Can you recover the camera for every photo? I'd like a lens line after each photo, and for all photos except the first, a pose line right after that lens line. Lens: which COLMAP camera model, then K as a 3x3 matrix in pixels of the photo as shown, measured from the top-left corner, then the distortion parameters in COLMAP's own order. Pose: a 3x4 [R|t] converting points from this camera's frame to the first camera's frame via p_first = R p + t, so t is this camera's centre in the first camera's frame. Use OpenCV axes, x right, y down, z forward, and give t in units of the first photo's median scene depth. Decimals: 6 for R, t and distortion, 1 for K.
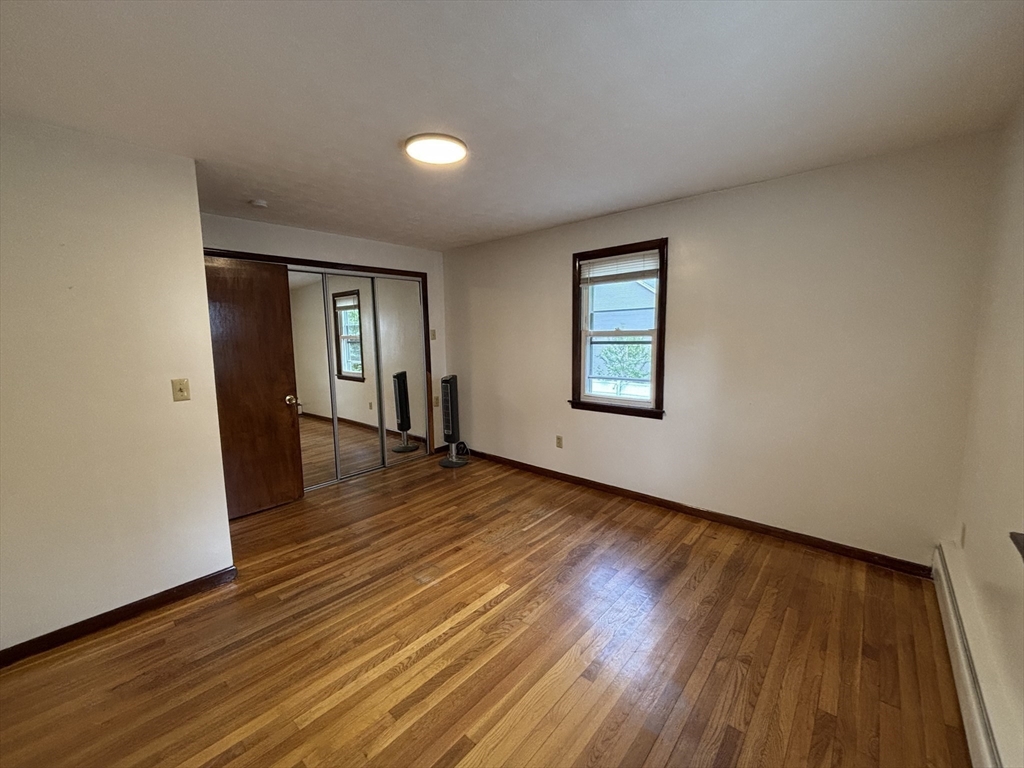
lens RADIAL K [[412.9, 0, 513.4], [0, 412.9, 381.7], [0, 0, 1]] dist [0.003510, -0.001110]
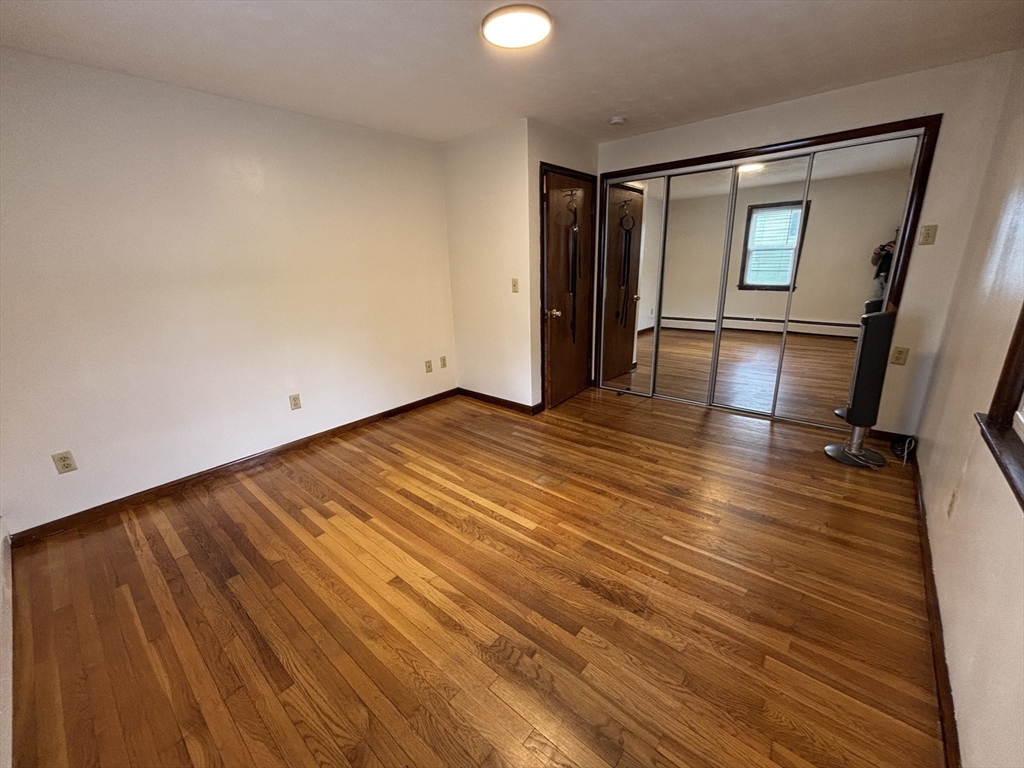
lens RADIAL K [[412.9, 0, 516.0], [0, 412.9, 383.6], [0, 0, 1]] dist [0.003510, -0.001110]
pose [[0.017578, 0.307803, -0.951288, 0.846629], [-0.084315, 0.948502, 0.305344, -0.109314], [0.996284, 0.074840, 0.042625, 0.982129]]
